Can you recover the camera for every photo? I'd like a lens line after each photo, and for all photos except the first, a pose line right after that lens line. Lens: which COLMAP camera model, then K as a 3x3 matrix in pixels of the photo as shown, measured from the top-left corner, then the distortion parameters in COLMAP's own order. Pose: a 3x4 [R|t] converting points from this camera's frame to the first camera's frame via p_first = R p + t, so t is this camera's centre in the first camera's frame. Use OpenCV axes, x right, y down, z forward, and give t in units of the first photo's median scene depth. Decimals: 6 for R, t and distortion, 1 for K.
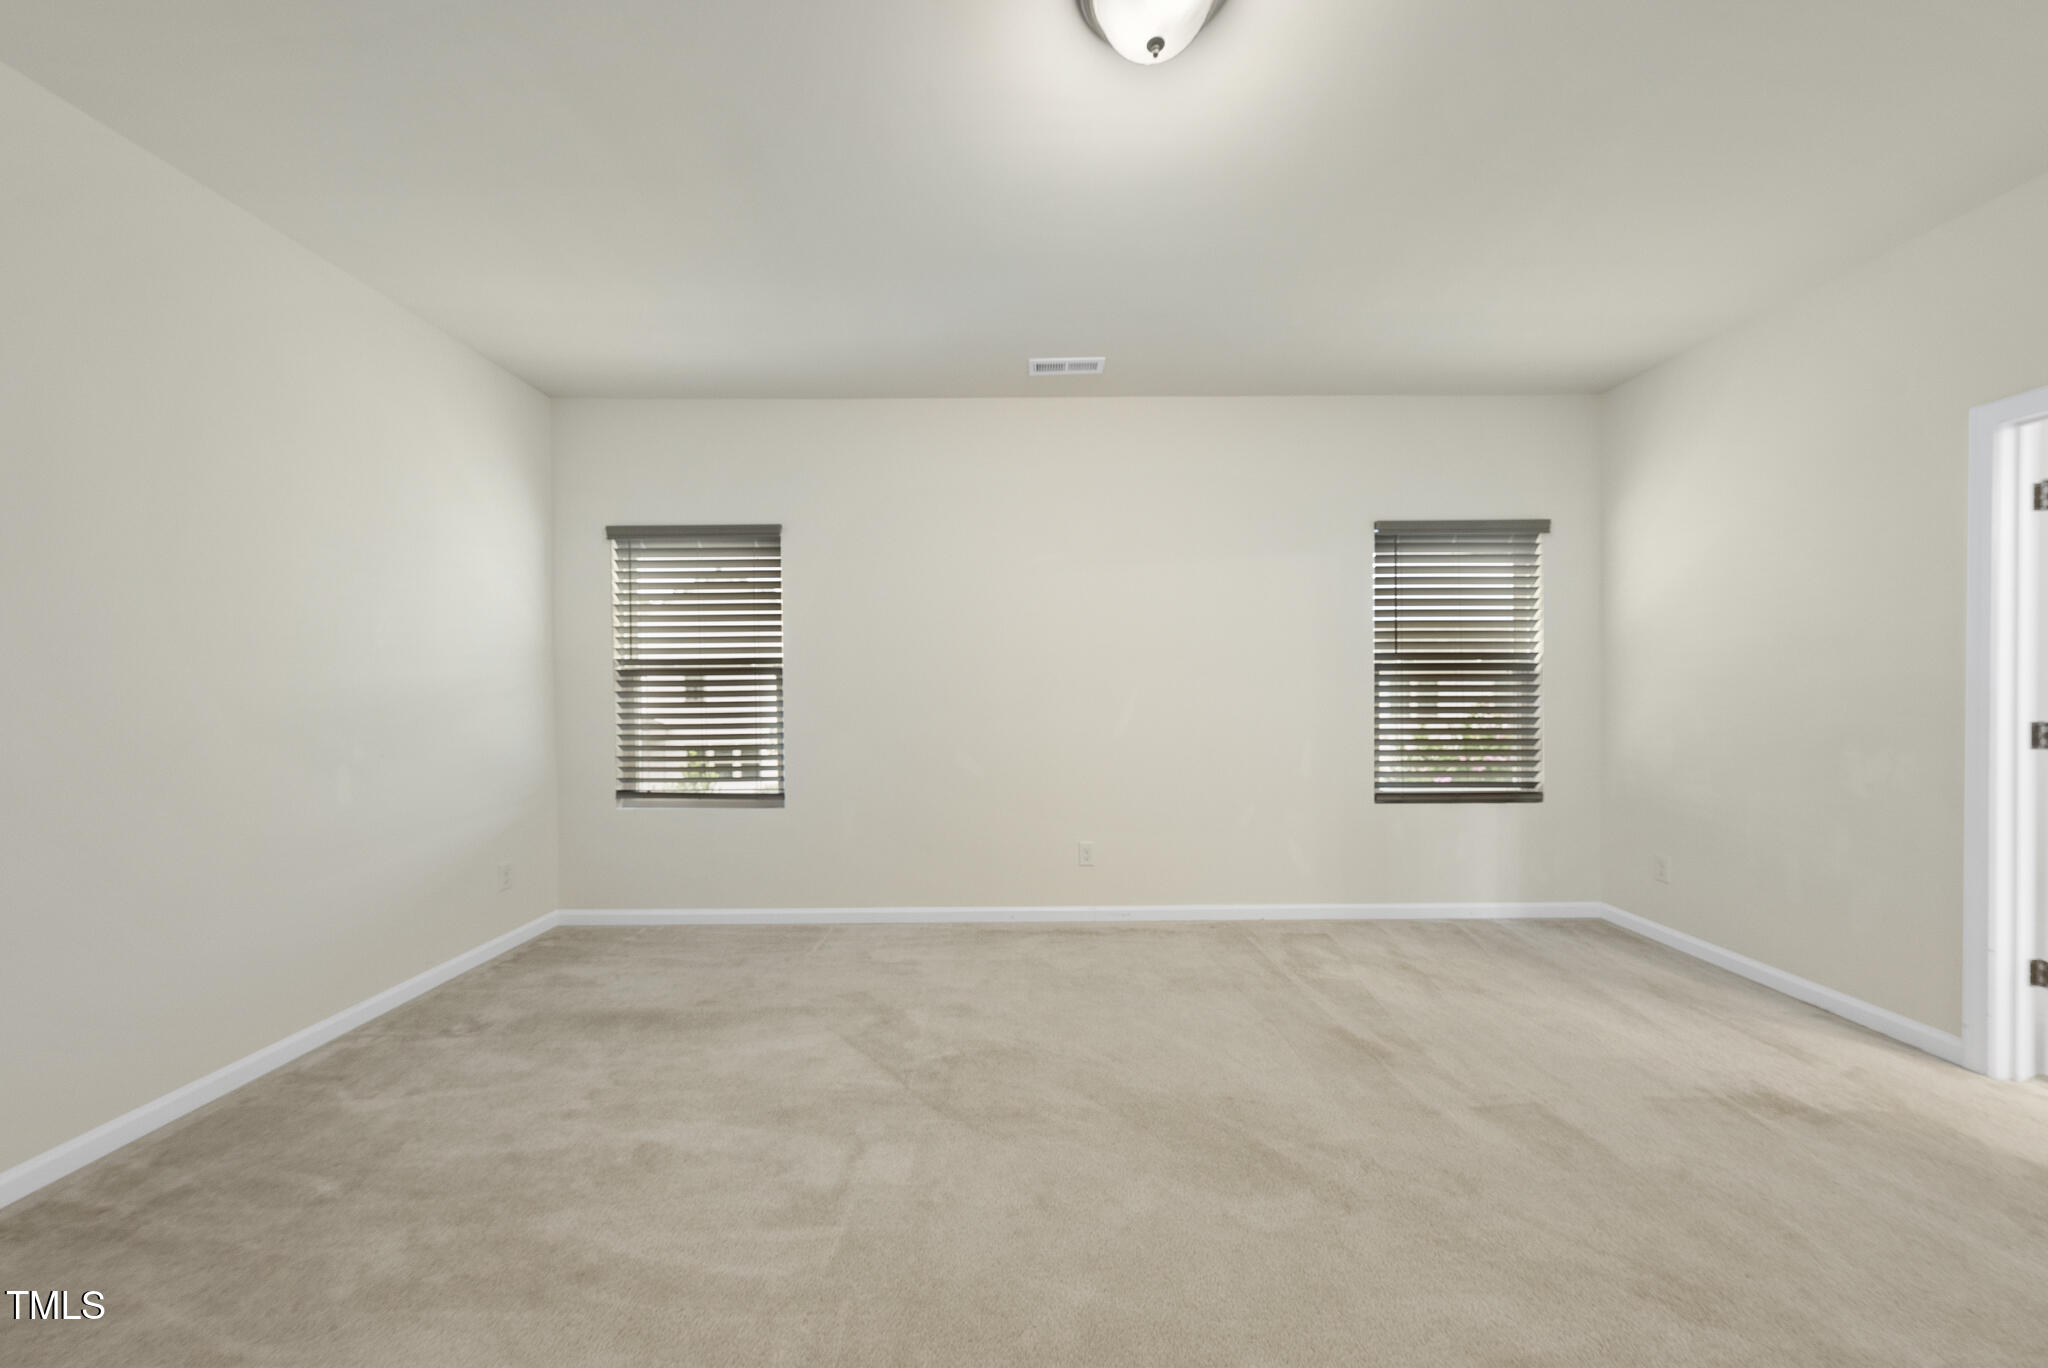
lens RADIAL K [[693.2, 0, 1028.0], [0, 693.2, 693.8], [0, 0, 1]] dist [0.001830, 0.000110]
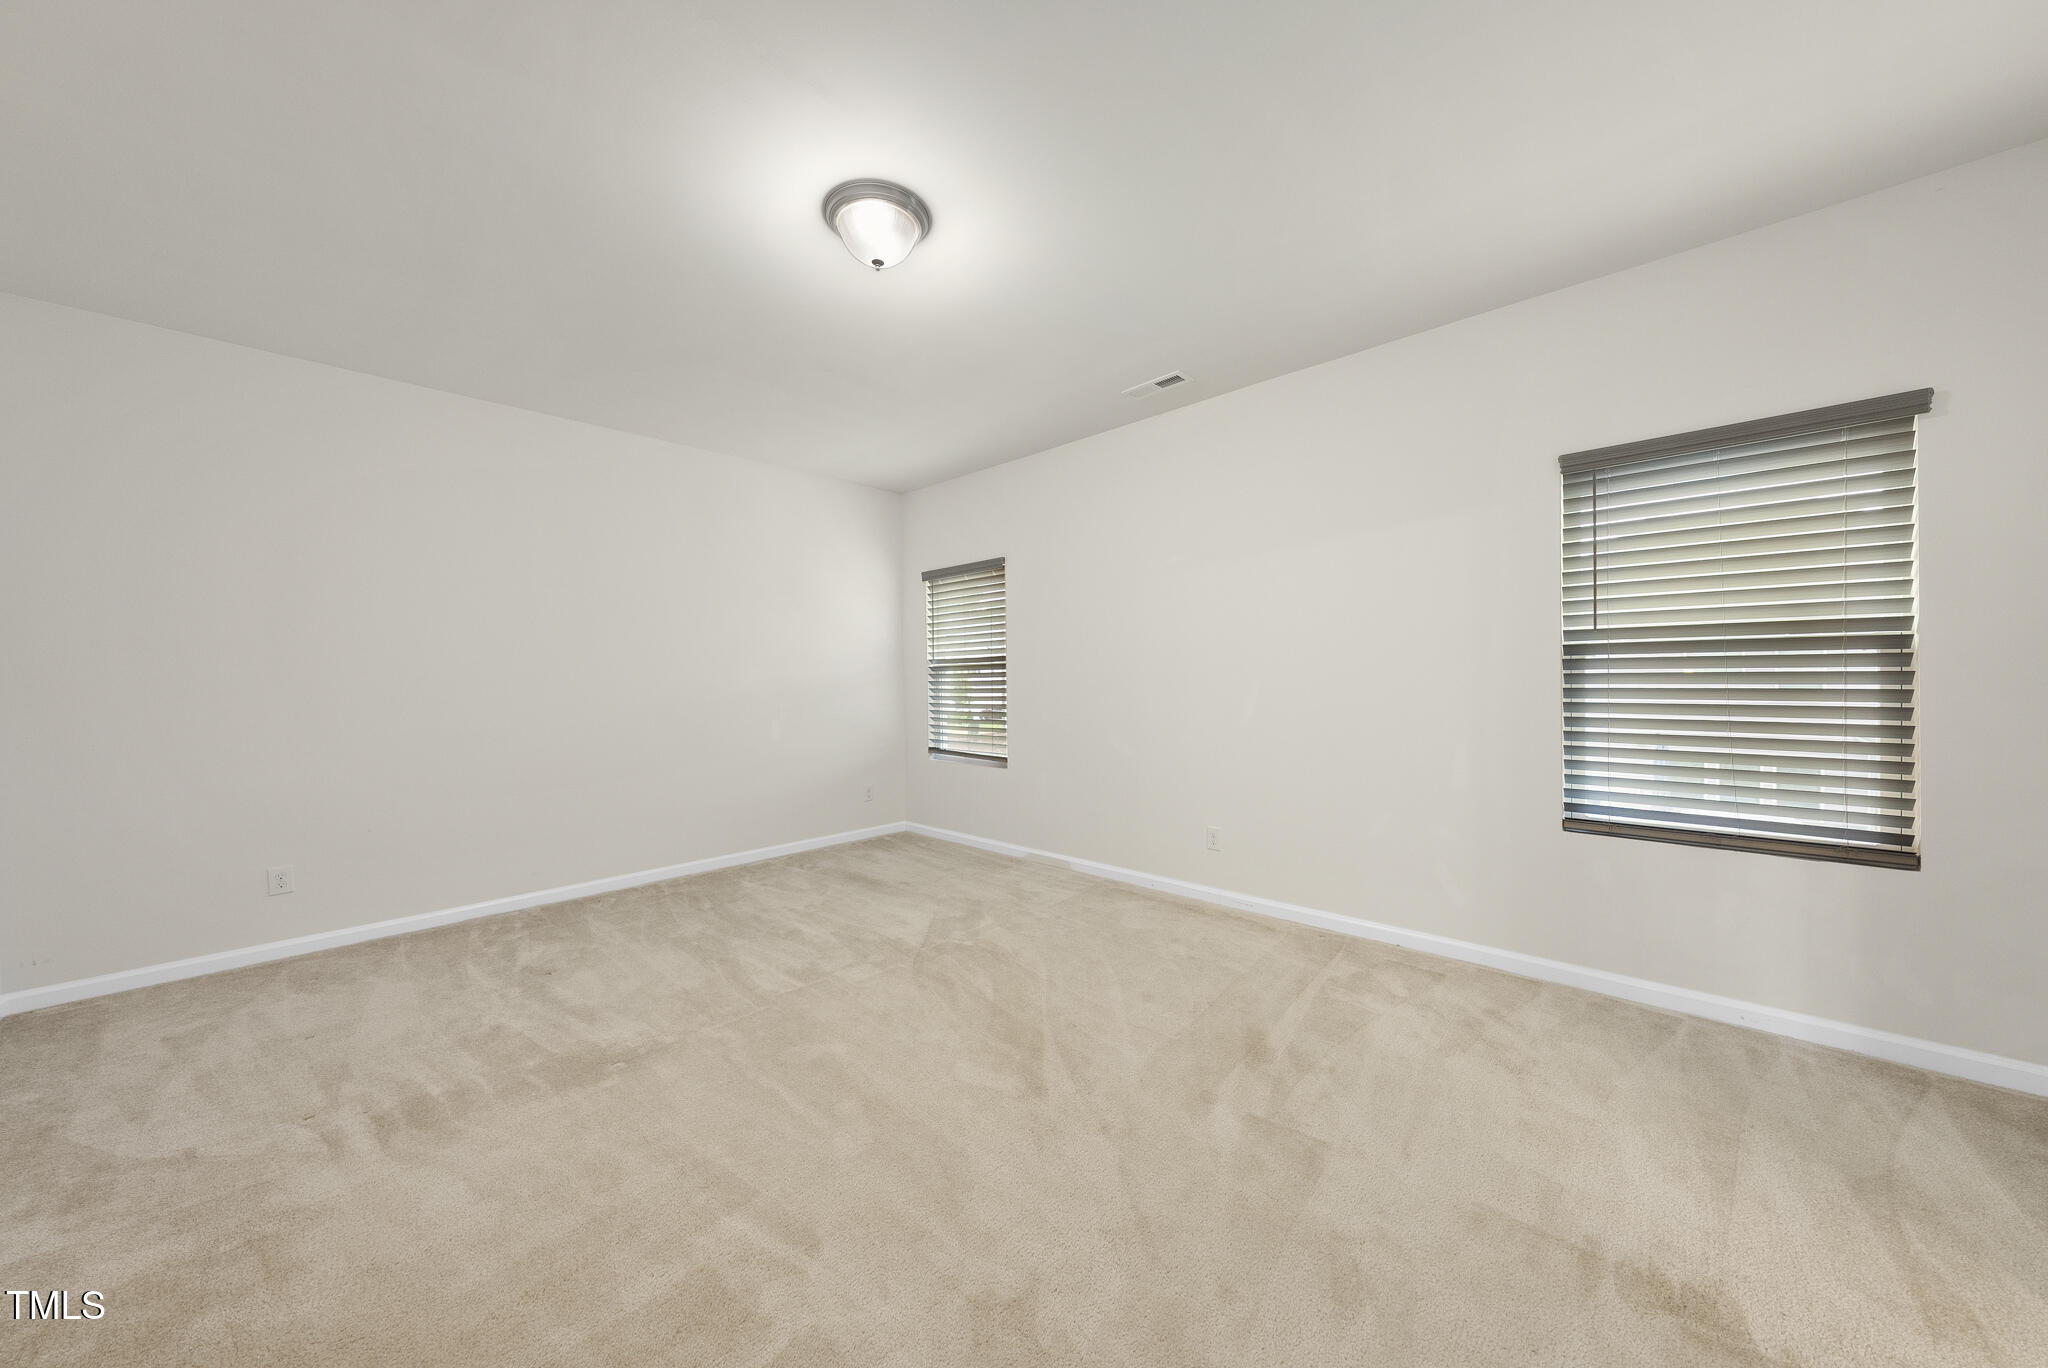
lens RADIAL K [[710.0, 0, 1024.0], [0, 710.0, 684.0], [0, 0, 1]] dist [-0.001922, -0.000075]
pose [[0.716461, 0.003604, -0.697618, 0.679093], [-0.000765, 0.999990, 0.004380, -0.004738], [0.697627, -0.002604, 0.716457, 0.044690]]
